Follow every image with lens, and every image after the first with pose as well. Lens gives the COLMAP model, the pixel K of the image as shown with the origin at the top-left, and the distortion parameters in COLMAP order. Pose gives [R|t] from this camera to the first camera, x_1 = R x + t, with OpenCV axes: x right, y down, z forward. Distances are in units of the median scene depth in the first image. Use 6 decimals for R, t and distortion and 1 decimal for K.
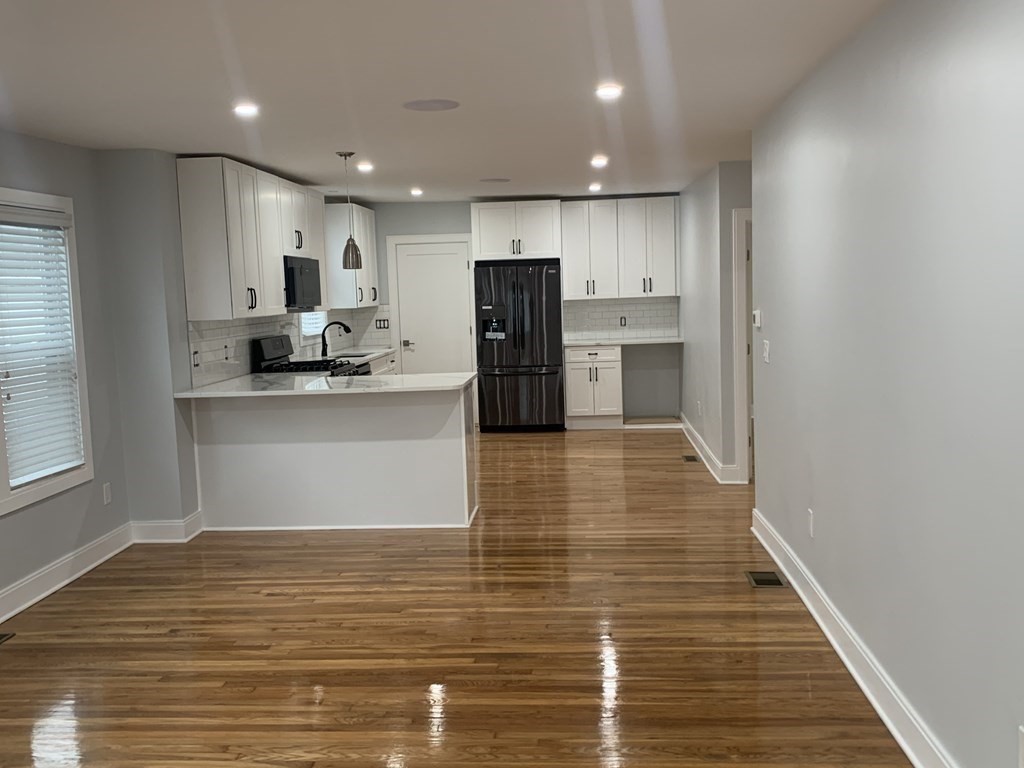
lens RADIAL K [[981.5, 0, 516.6], [0, 981.5, 378.0], [0, 0, 1]] dist [0.016808, 0.000000]
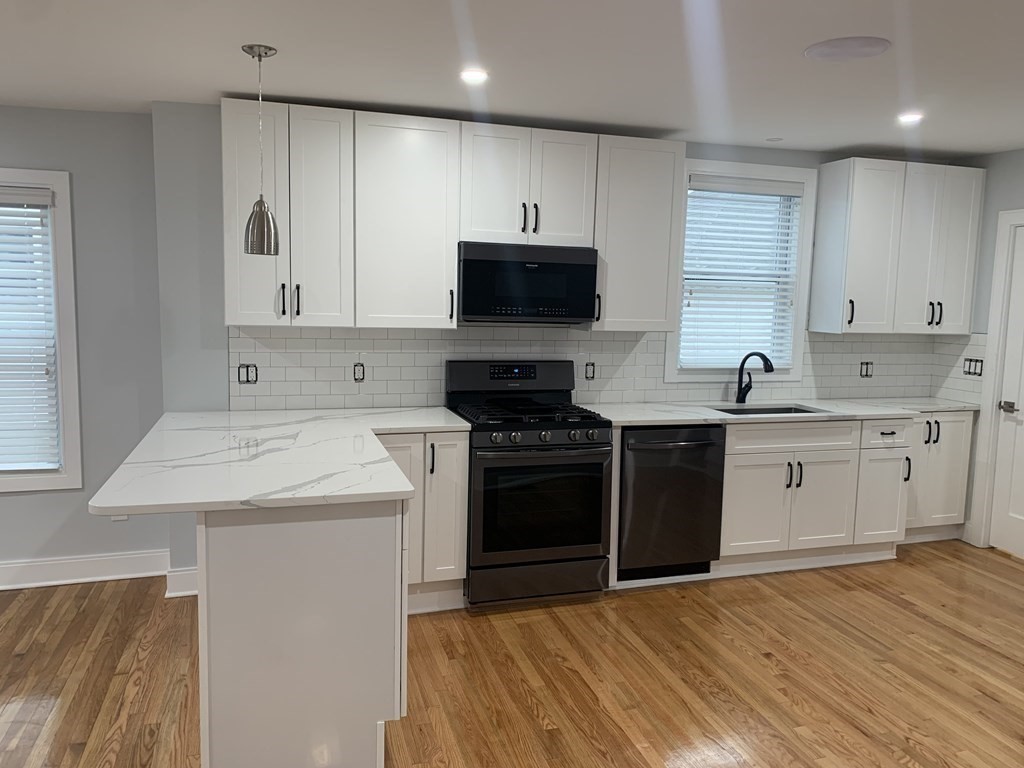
lens RADIAL K [[777.0, 0, 510.8], [0, 777.0, 380.5], [0, 0, 1]] dist [0.033155, -0.030328]
pose [[0.362677, 0.144738, -0.920606, 0.244765], [-0.122254, 0.986718, 0.106970, -0.081915], [0.923861, 0.073752, 0.375555, 0.749953]]
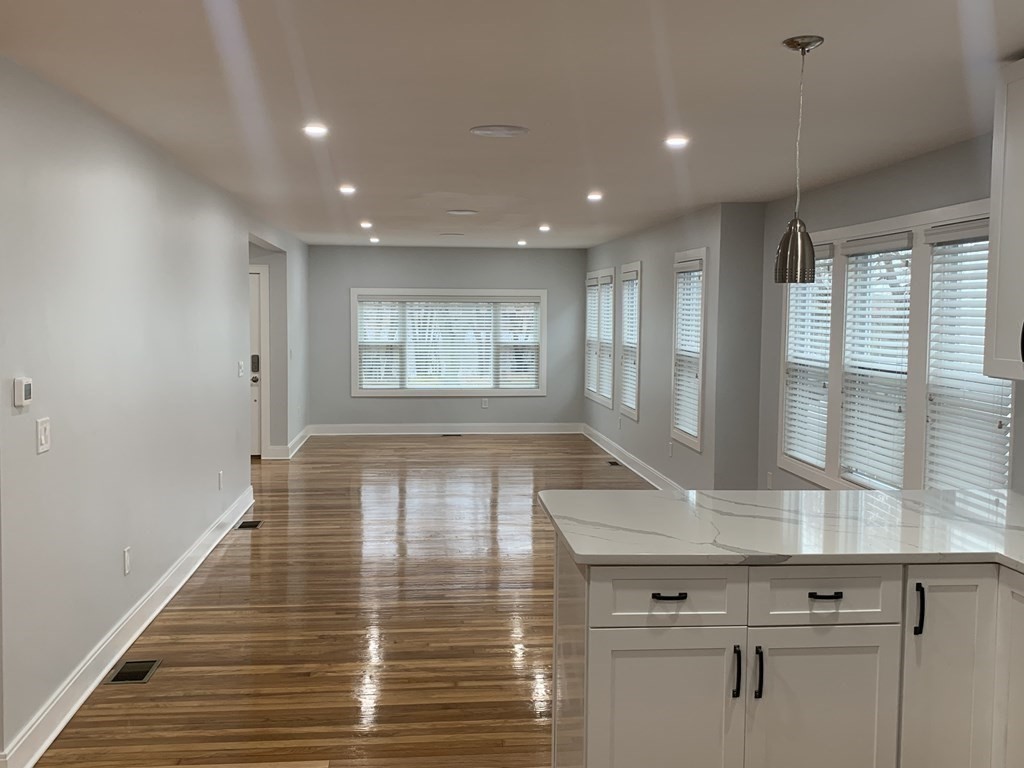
lens RADIAL K [[981.5, 0, 506.9], [0, 981.5, 375.6], [0, 0, 1]] dist [0.016808, 0.000000]
pose [[-0.986840, 0.033117, -0.158271, 0.037399], [0.006795, 0.986431, 0.164036, -0.113152], [0.161556, 0.160802, -0.973675, 1.122899]]
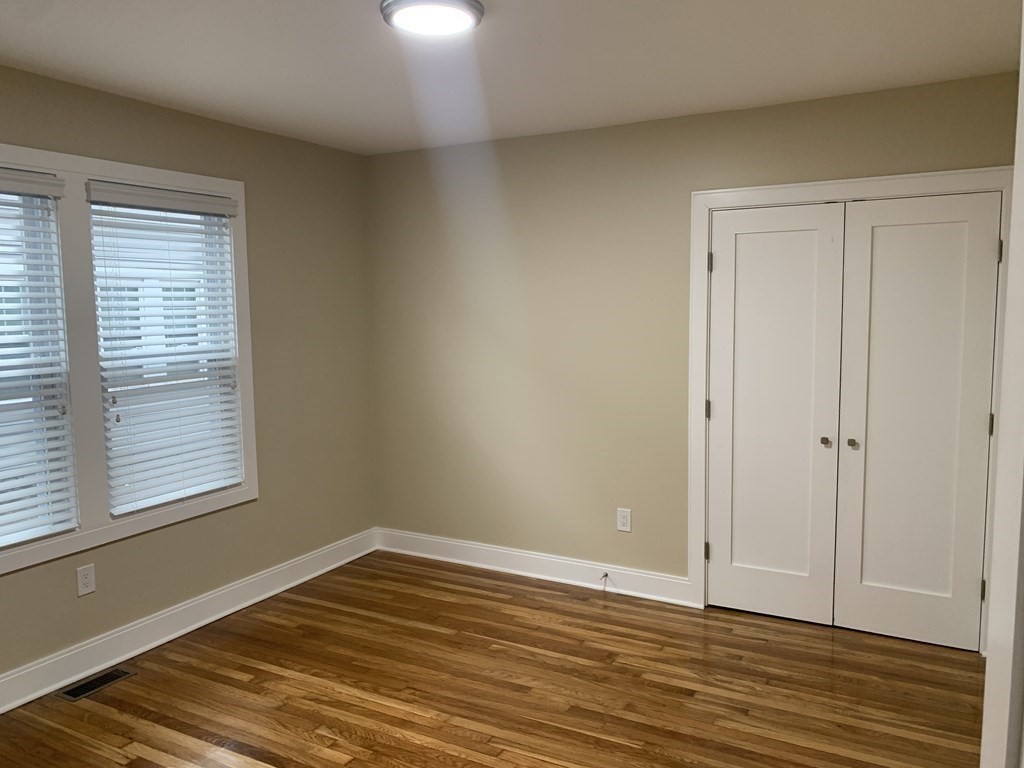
lens RADIAL K [[777.0, 0, 522.8], [0, 777.0, 375.4], [0, 0, 1]] dist [0.033155, -0.030328]
pose [[0.907631, 0.068227, -0.414188, 0.050379], [-0.060869, 0.997666, 0.030956, -0.031977], [0.415333, -0.002885, 0.909665, 0.319119]]
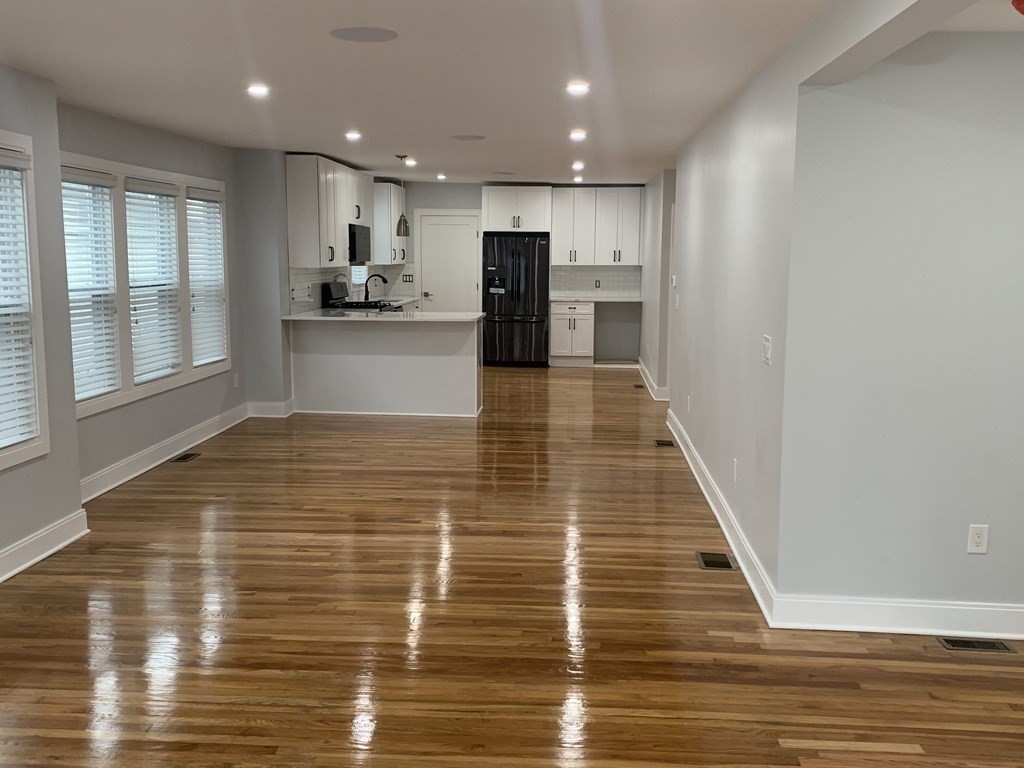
lens RADIAL K [[981.5, 0, 516.5], [0, 981.5, 391.3], [0, 0, 1]] dist [0.016808, 0.000000]
pose [[0.999180, 0.039474, 0.009010, -0.003244], [-0.039851, 0.998122, 0.046529, 0.033518], [-0.007156, -0.046850, 0.998876, -0.354424]]
